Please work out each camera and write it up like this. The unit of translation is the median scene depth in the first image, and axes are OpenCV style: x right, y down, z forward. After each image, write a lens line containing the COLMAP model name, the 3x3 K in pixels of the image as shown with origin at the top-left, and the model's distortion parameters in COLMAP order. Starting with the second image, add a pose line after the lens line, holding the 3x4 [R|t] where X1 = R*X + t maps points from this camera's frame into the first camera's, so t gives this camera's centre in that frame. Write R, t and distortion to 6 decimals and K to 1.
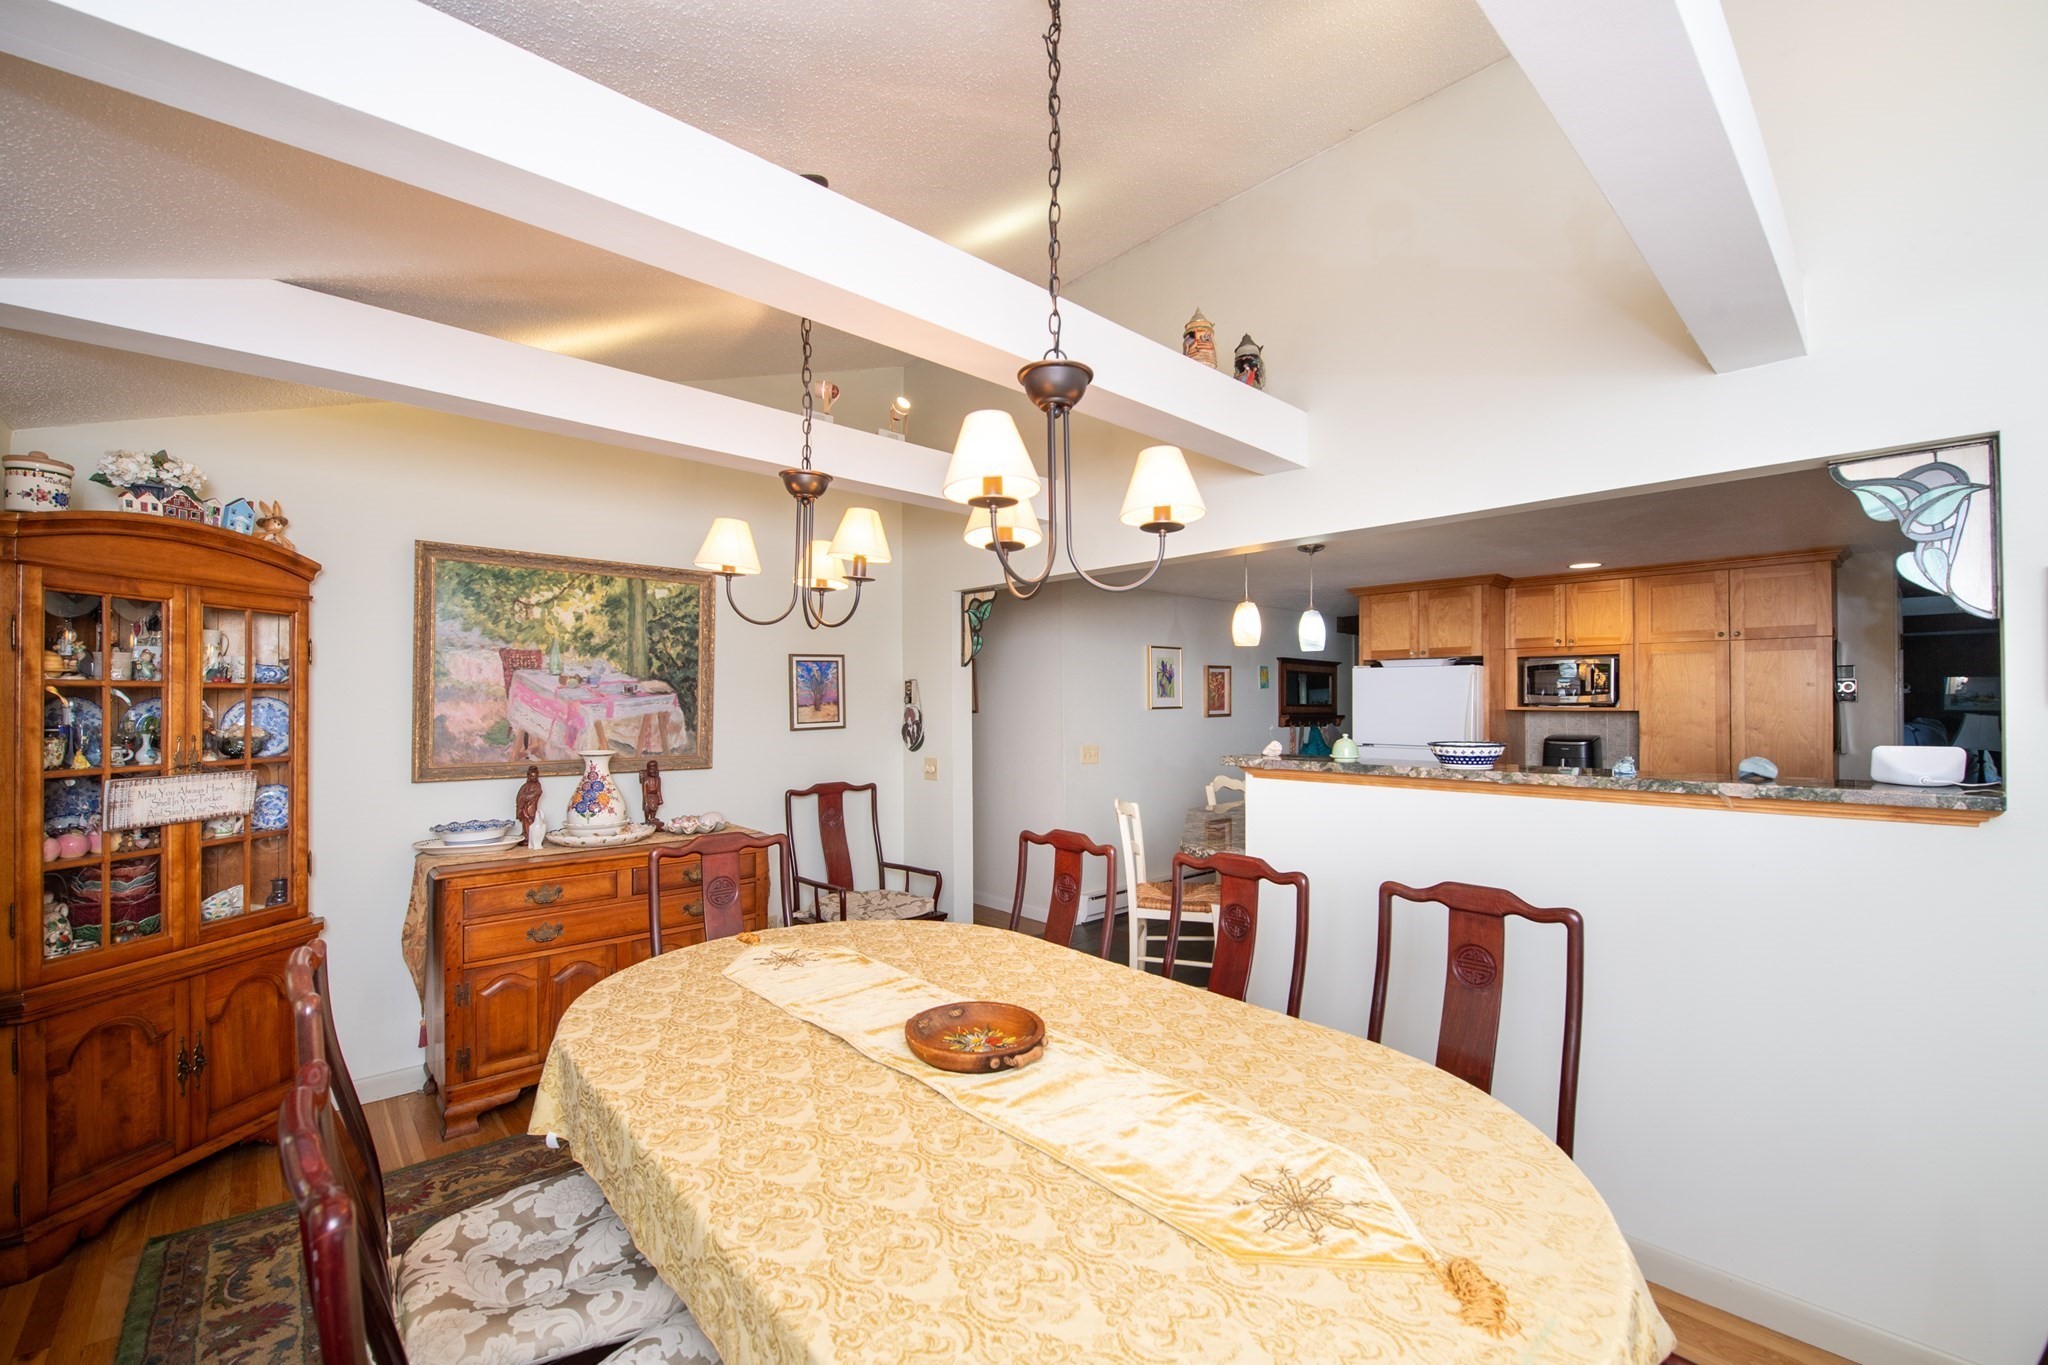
lens RADIAL K [[829.5, 0, 1024.5], [0, 829.5, 696.6], [0, 0, 1]] dist [0.001212, 0.000048]
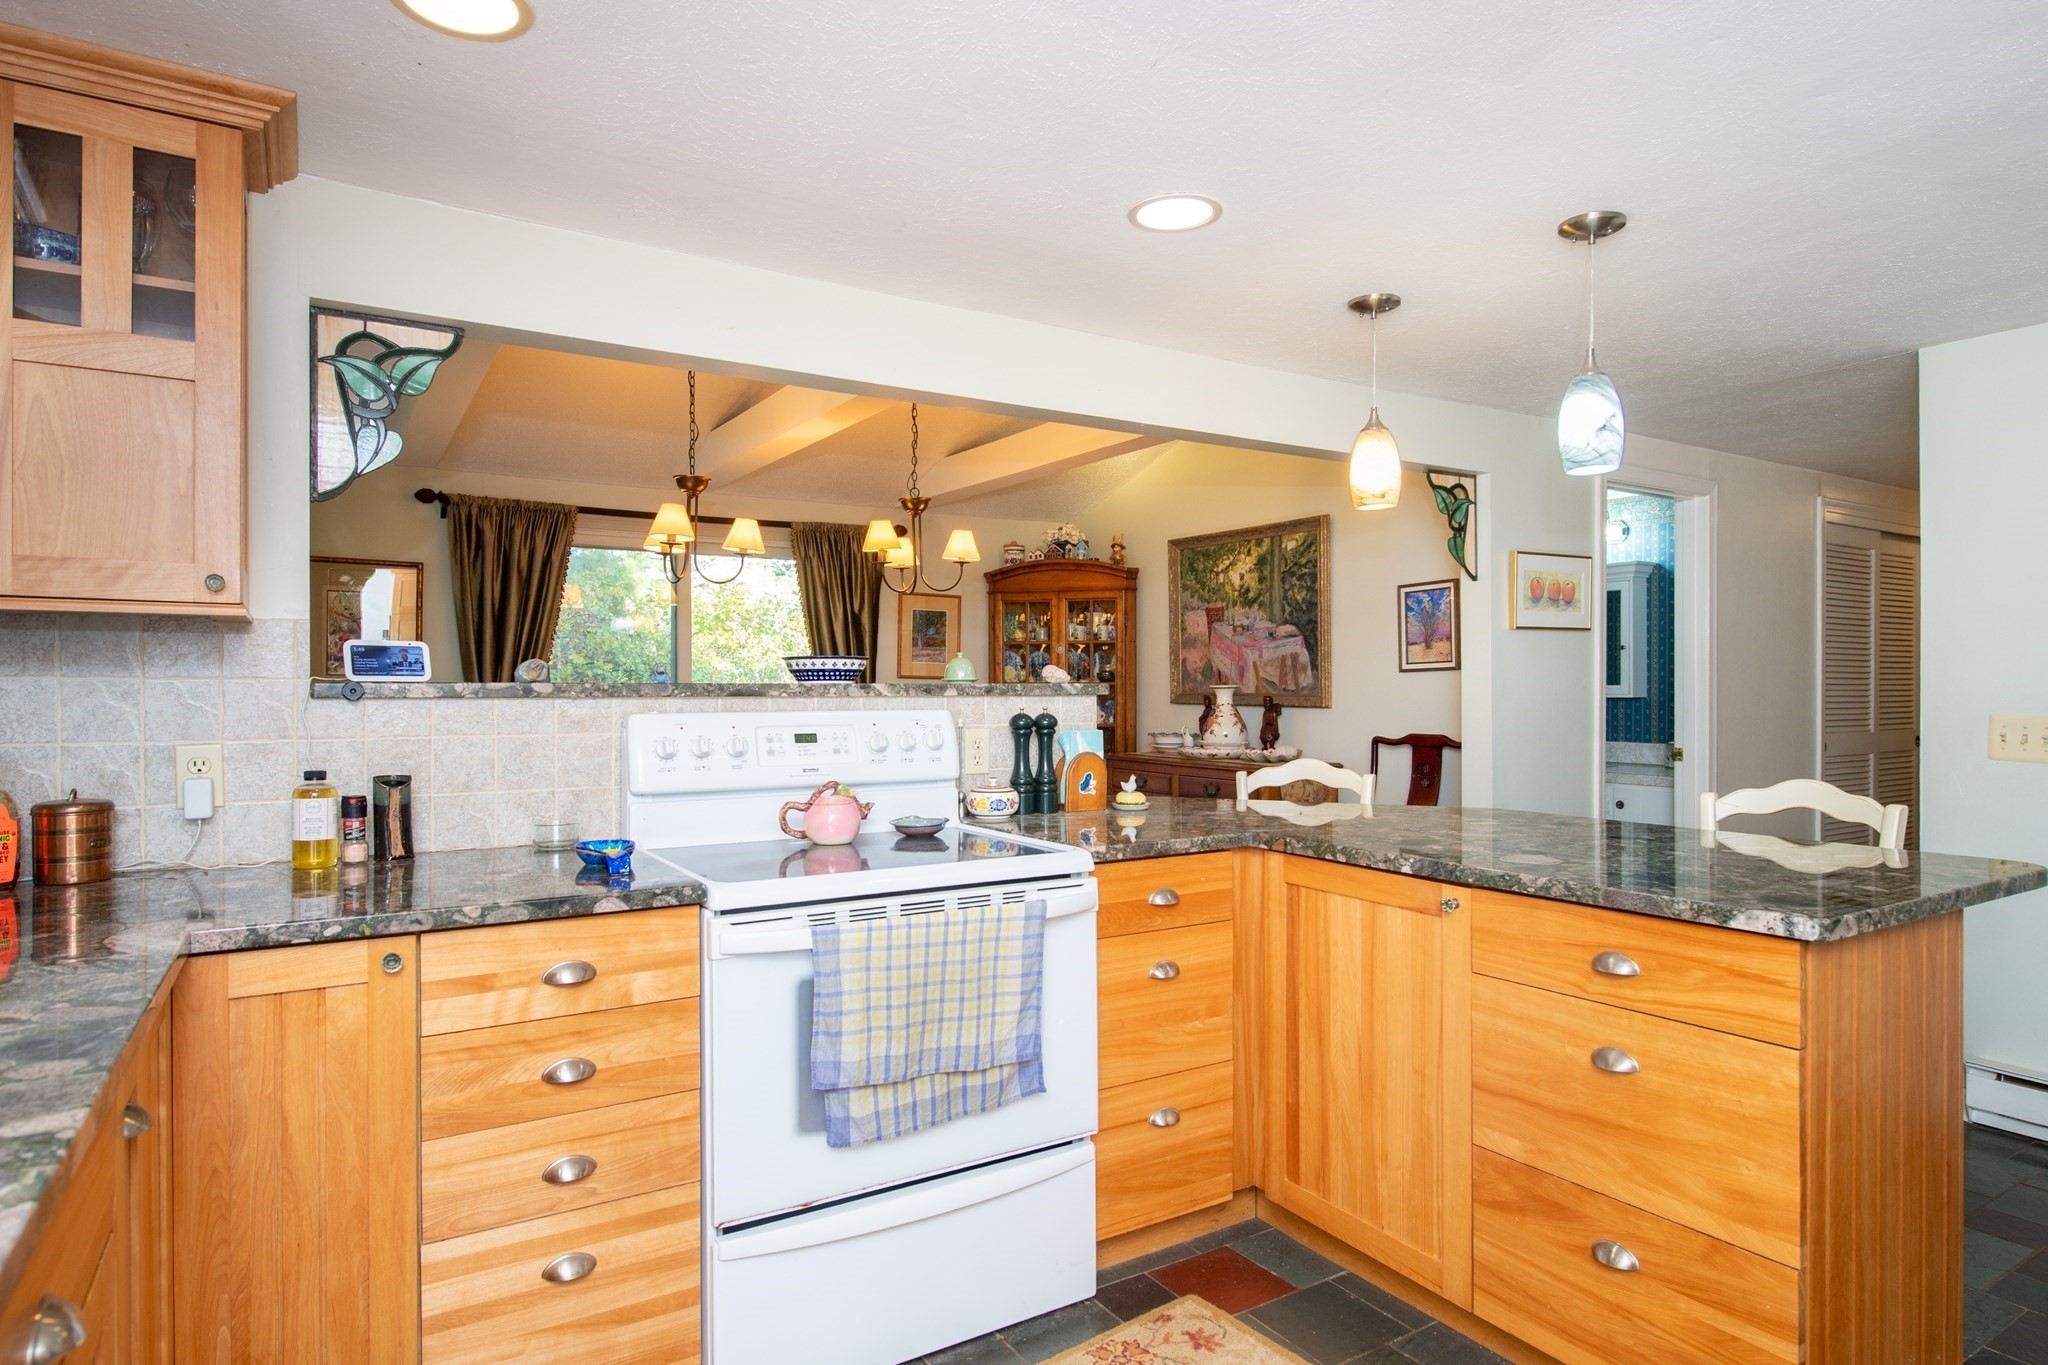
lens RADIAL K [[1125.2, 0, 1025.5], [0, 1125.2, 691.1], [0, 0, 1]] dist [0.001102, -0.000399]
pose [[-0.180521, 0.008576, -0.983534, 1.113997], [0.011438, 0.999913, 0.006620, 0.056030], [0.983505, -0.010054, -0.180604, 0.944368]]
